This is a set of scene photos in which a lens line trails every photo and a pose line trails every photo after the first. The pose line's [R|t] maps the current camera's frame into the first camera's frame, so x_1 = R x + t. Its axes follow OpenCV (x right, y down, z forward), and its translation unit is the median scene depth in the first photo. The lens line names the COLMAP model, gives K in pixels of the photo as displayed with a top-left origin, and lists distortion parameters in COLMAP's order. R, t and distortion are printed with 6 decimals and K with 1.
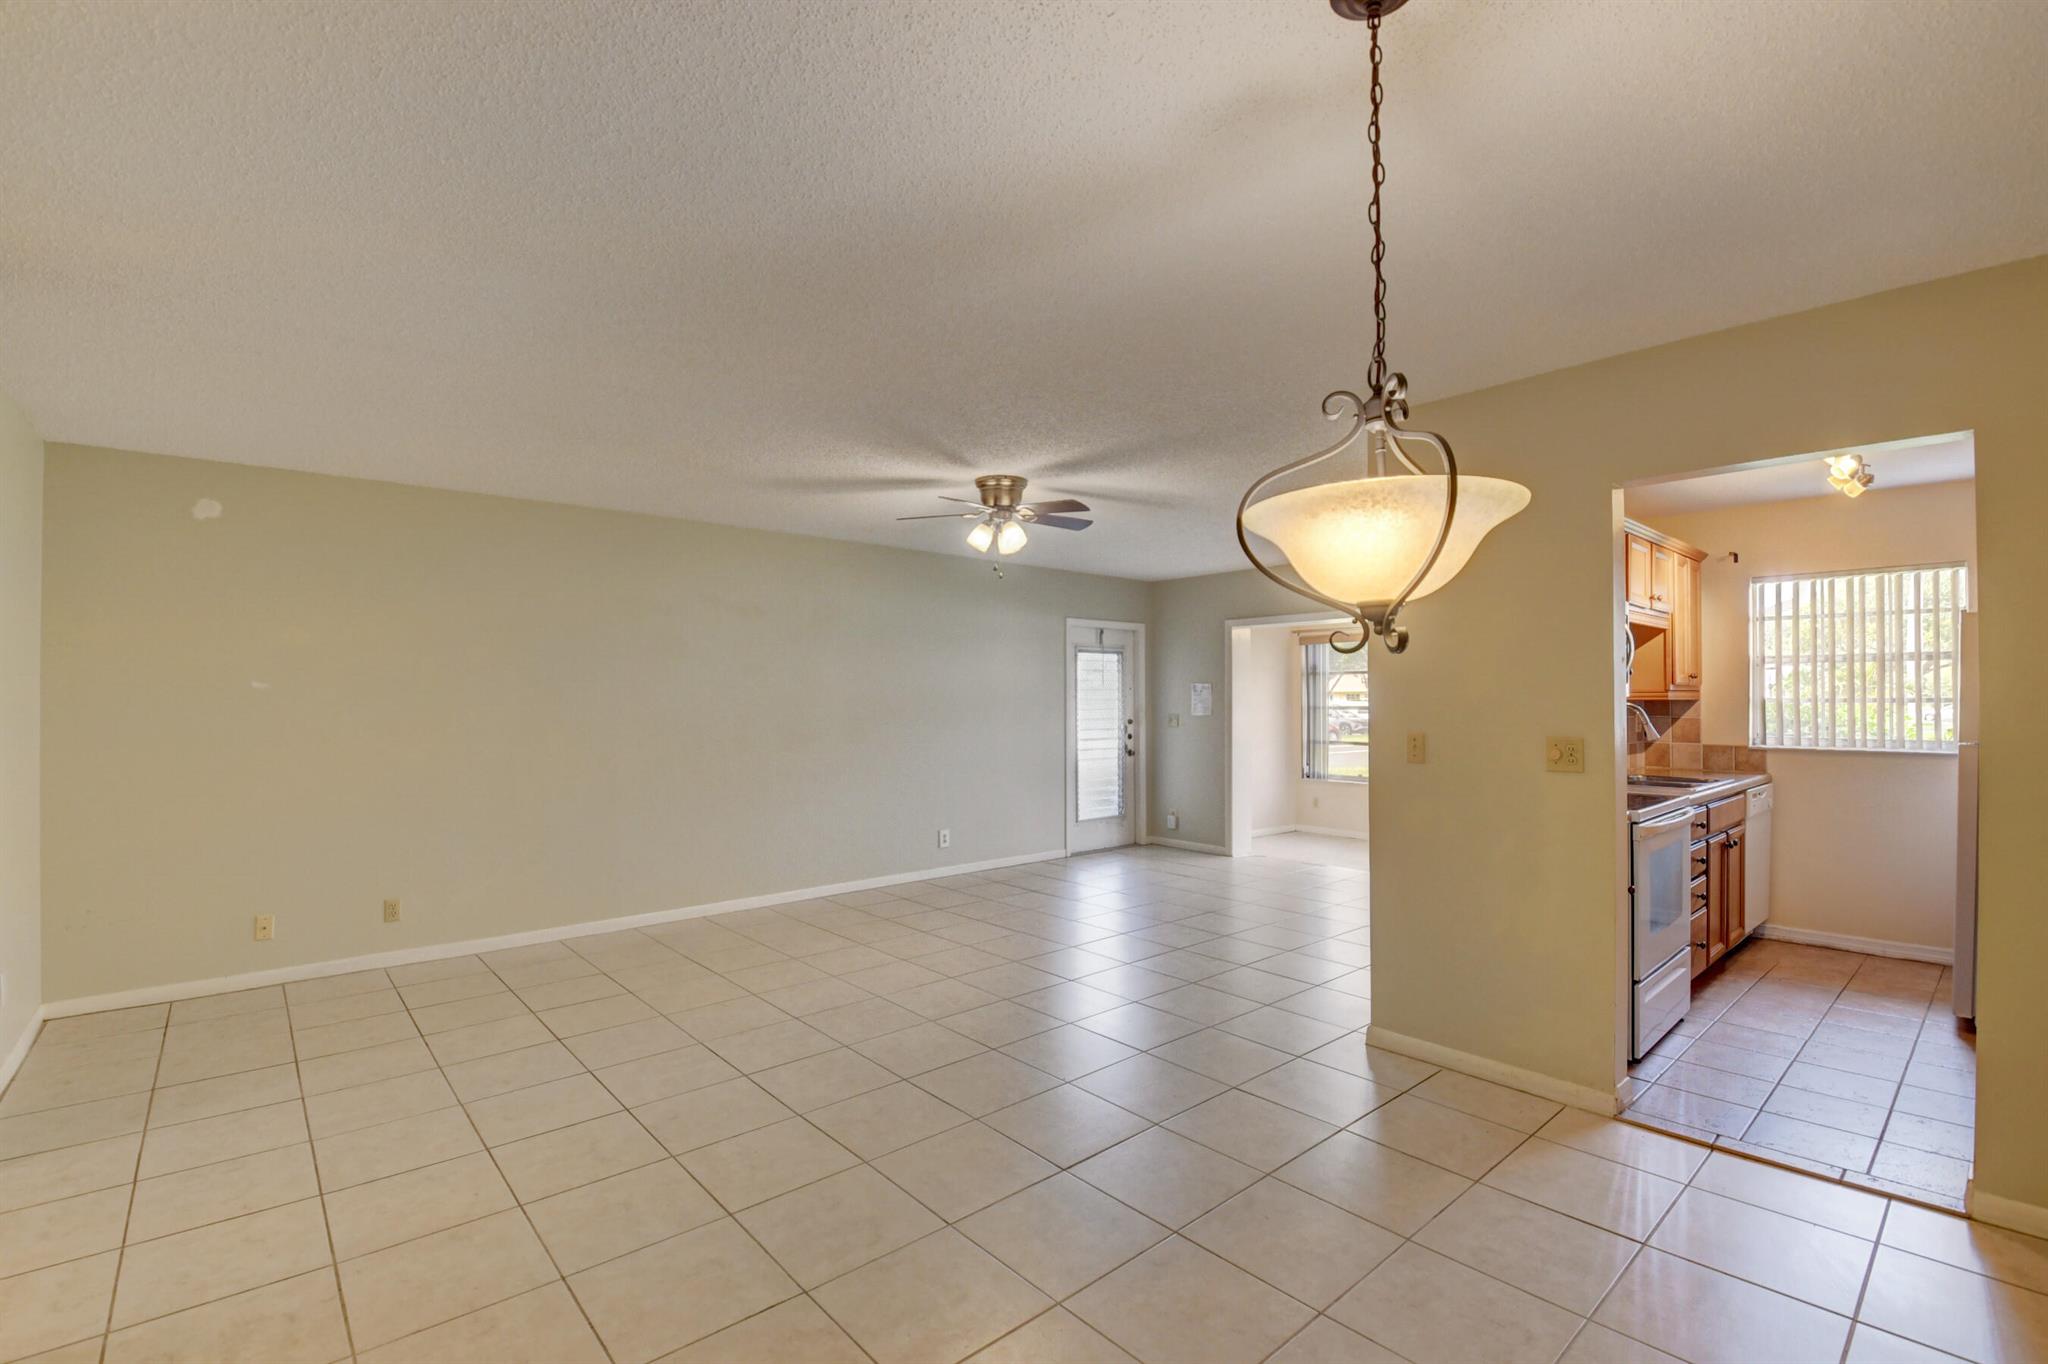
lens RADIAL K [[917.9, 0, 1020.7], [0, 917.9, 692.0], [0, 0, 1]] dist [-0.034750, -0.000551]
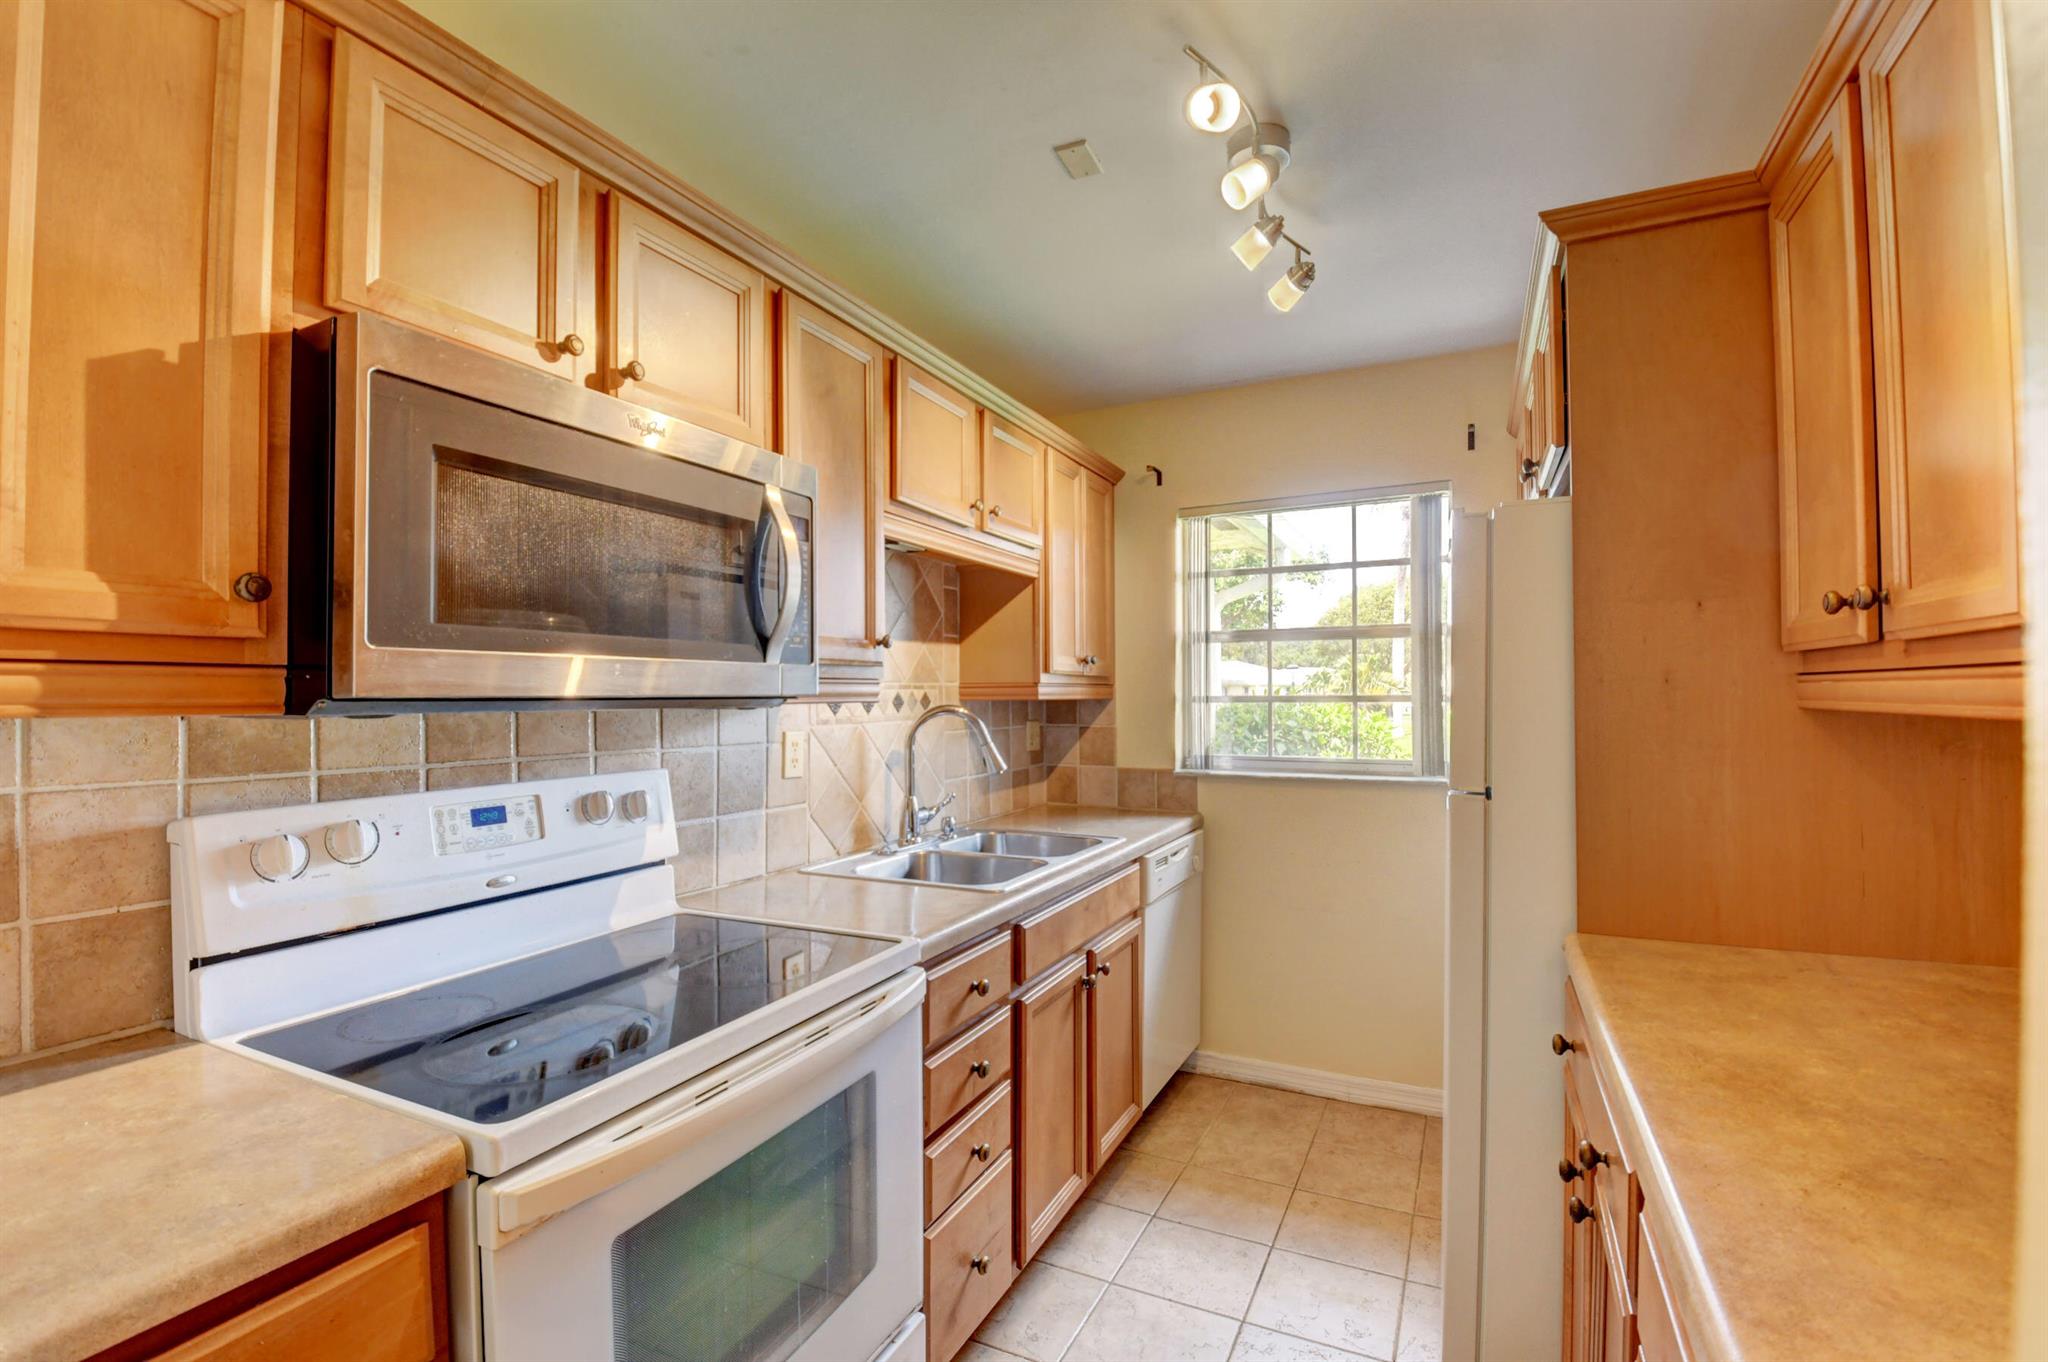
lens RADIAL K [[903.0, 0, 1022.0], [0, 903.0, 687.9], [0, 0, 1]] dist [0.018912, -0.028891]
pose [[0.924102, -0.002647, 0.382137, 0.511857], [0.003692, 0.999991, -0.002001, 0.002468], [-0.382128, 0.003260, 0.924103, 0.490484]]
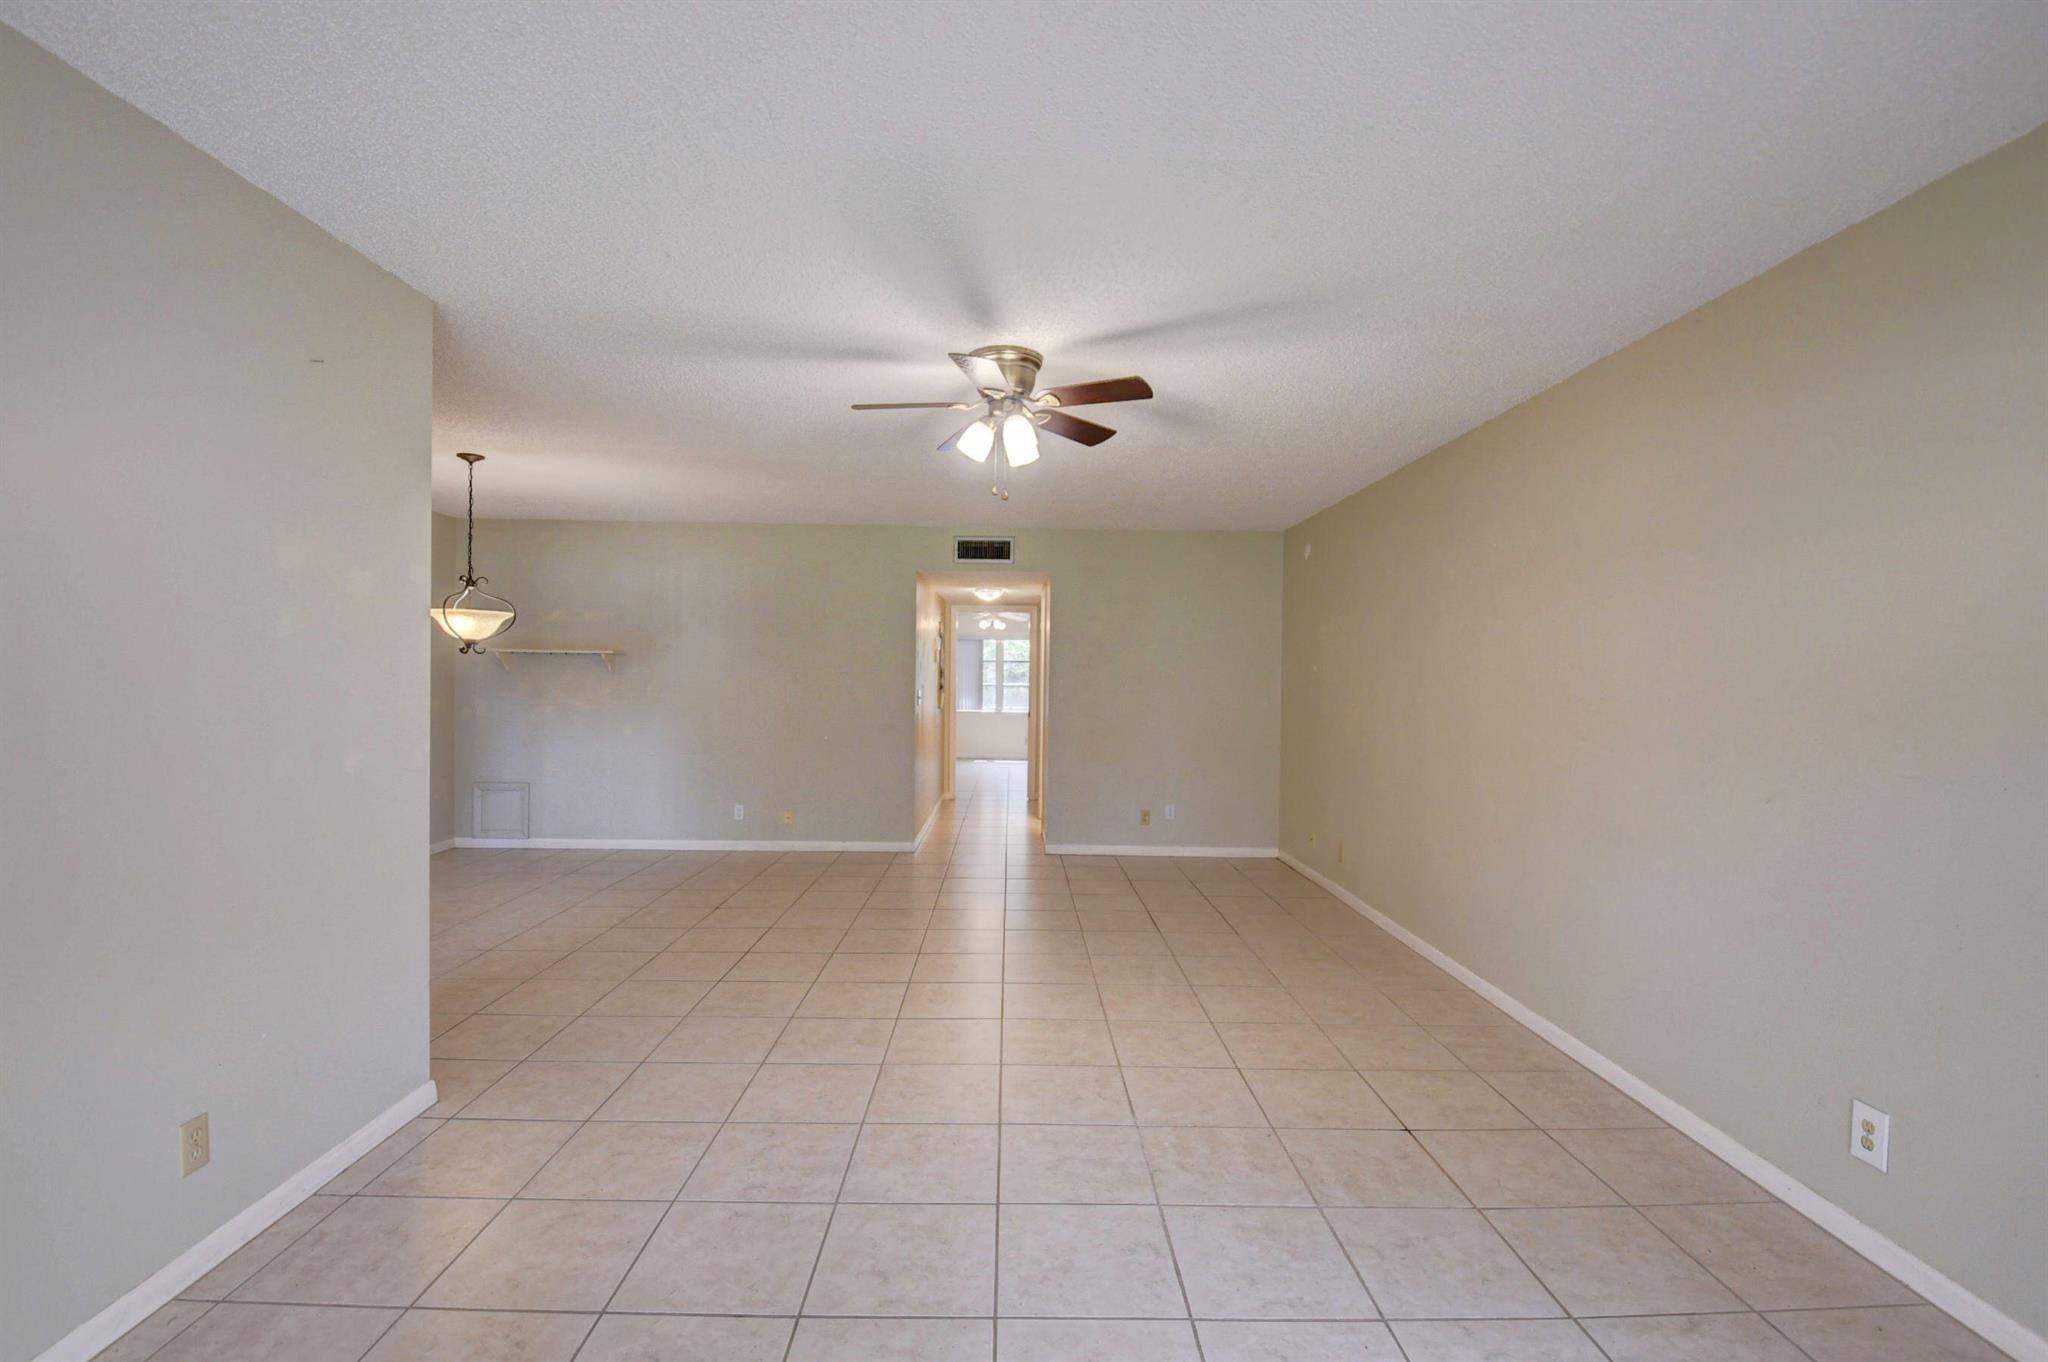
lens RADIAL K [[903.0, 0, 1022.0], [0, 903.0, 687.9], [0, 0, 1]] dist [0.018912, -0.028891]
pose [[-0.649191, 0.002841, -0.760620, 0.488181], [-0.007654, 0.999918, 0.010268, 0.010863], [0.760587, 0.012488, -0.649116, 1.432298]]
